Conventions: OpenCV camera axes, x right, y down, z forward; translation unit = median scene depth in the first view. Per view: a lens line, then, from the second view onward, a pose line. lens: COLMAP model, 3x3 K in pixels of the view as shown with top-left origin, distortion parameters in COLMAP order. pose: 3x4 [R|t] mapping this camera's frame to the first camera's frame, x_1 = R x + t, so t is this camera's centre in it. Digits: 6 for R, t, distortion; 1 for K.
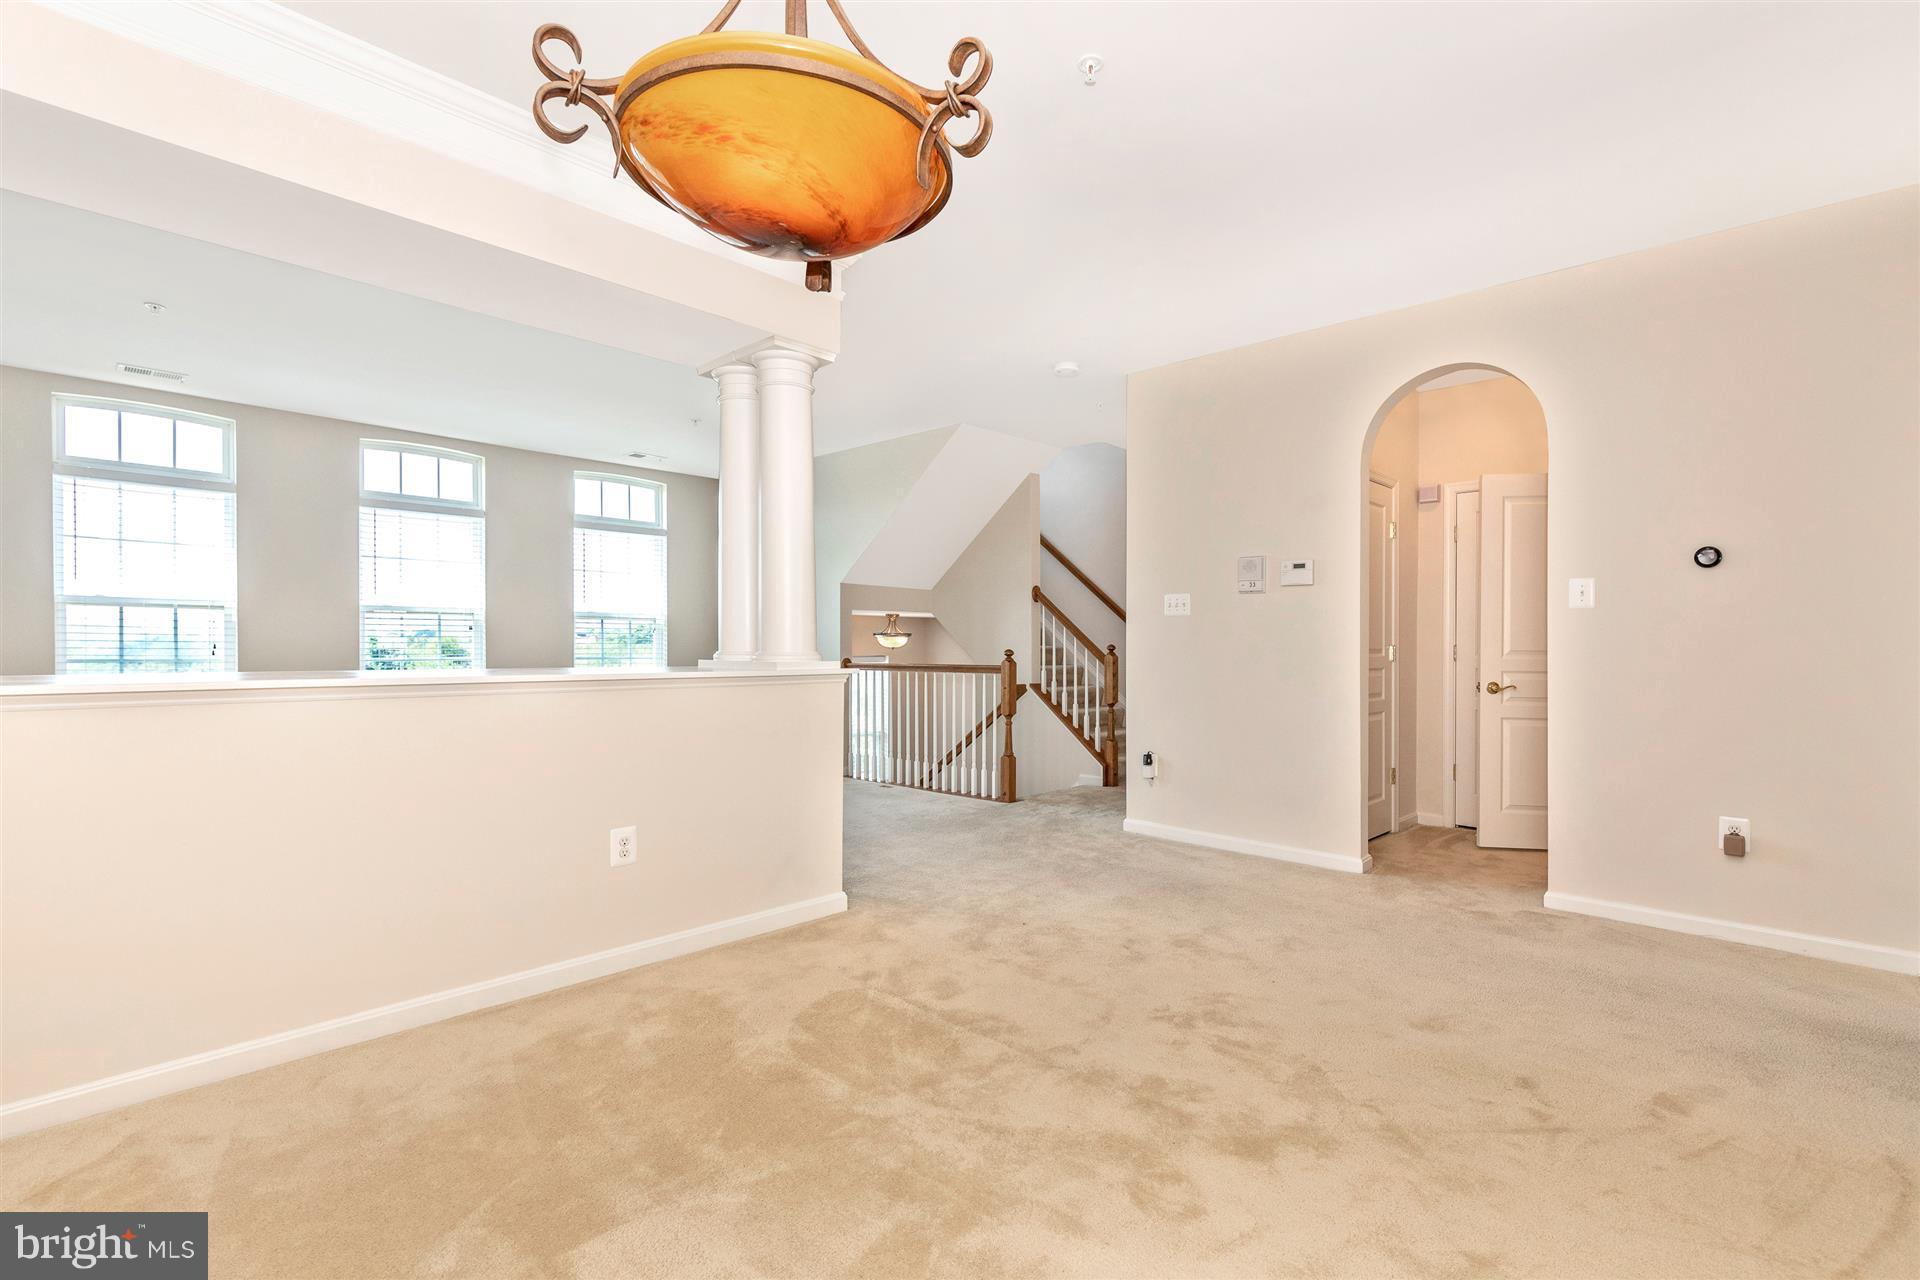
lens RADIAL K [[891.8, 0, 958.0], [0, 891.8, 650.5], [0, 0, 1]] dist [-0.000902, 0.000189]
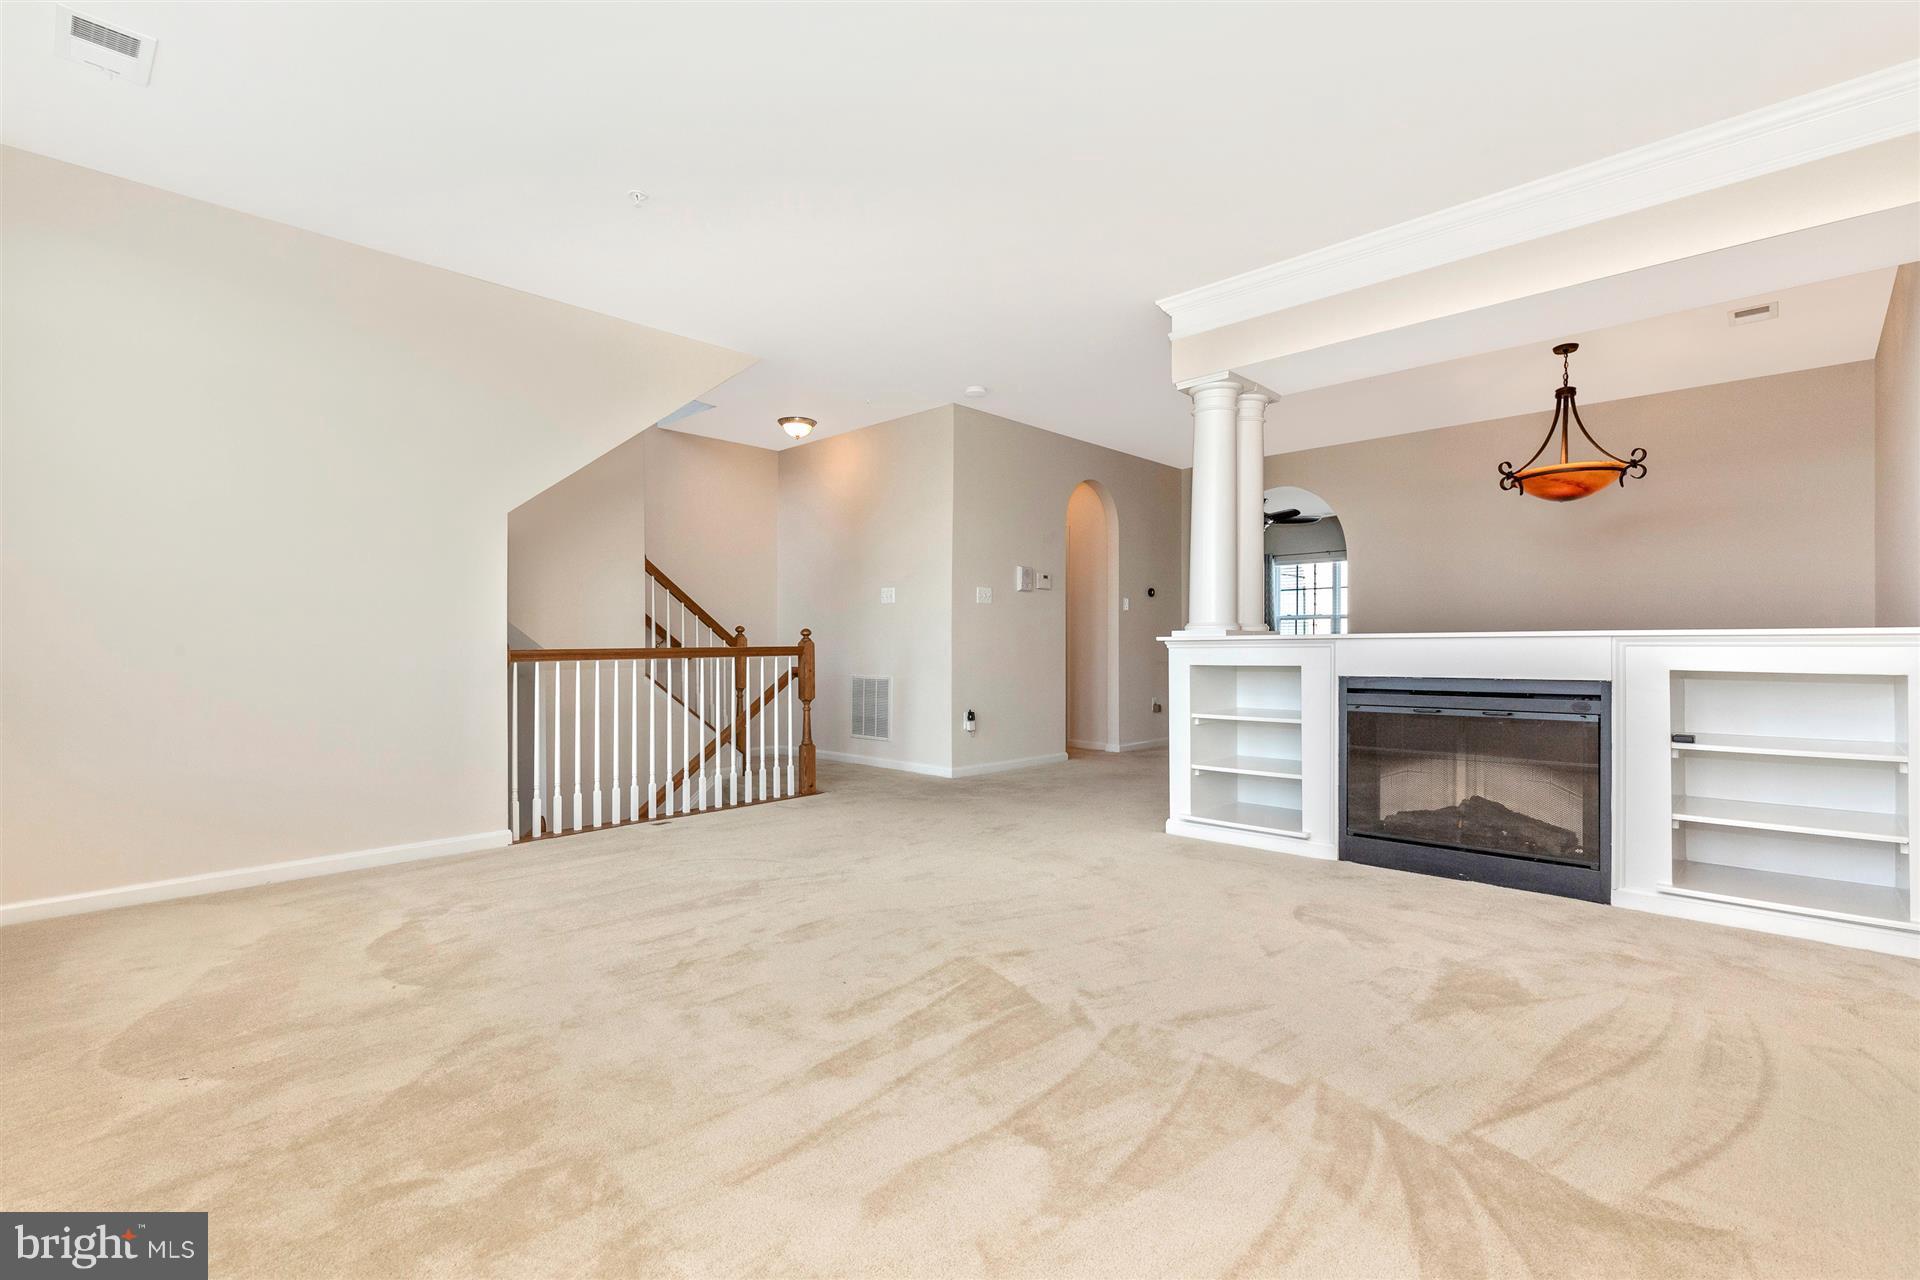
lens RADIAL K [[891.8, 0, 963.9], [0, 891.8, 643.1], [0, 0, 1]] dist [-0.000902, 0.000189]
pose [[0.044448, 0.001963, 0.999010, -0.772868], [0.004239, 0.999989, -0.002153, 0.014642], [-0.999003, 0.004331, 0.044440, 0.726137]]
